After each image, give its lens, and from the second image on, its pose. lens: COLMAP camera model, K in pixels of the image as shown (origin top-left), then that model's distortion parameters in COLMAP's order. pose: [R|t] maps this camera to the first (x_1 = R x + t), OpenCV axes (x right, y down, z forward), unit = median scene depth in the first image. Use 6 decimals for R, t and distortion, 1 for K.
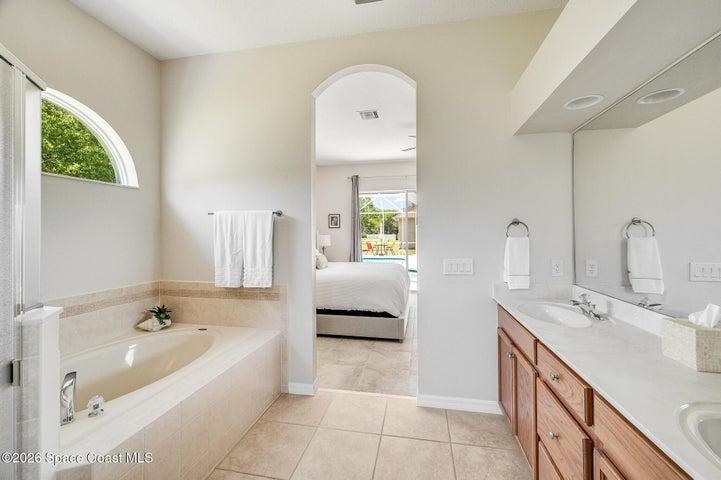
lens RADIAL K [[288.5, 0, 362.5], [0, 288.5, 230.5], [0, 0, 1]] dist [0.001198, 0.000066]
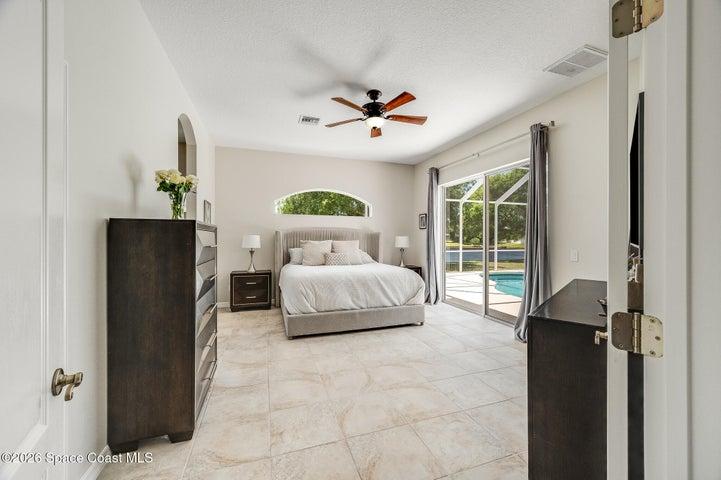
lens RADIAL K [[281.3, 0, 360.5], [0, 281.3, 240.0], [0, 0, 1]] dist [0.000272, -0.000007]
pose [[0.501390, 0.004623, -0.865209, 0.317762], [0.016112, 0.999762, 0.014679, 0.006197], [0.865072, -0.021301, 0.501196, 0.203005]]
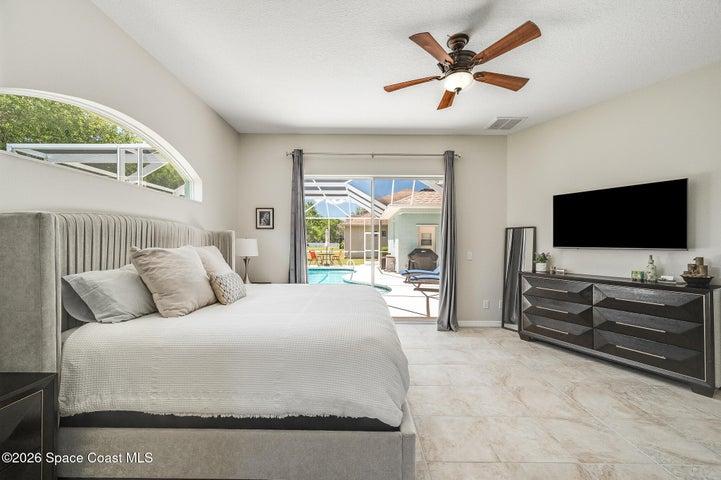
lens RADIAL K [[287.3, 0, 359.9], [0, 287.3, 243.3], [0, 0, 1]] dist [0.000182, -0.000175]
pose [[0.981840, 0.007425, 0.189564, -0.004713], [-0.010024, 0.999868, 0.012755, 0.007580], [-0.189445, -0.014424, 0.981785, 0.170684]]
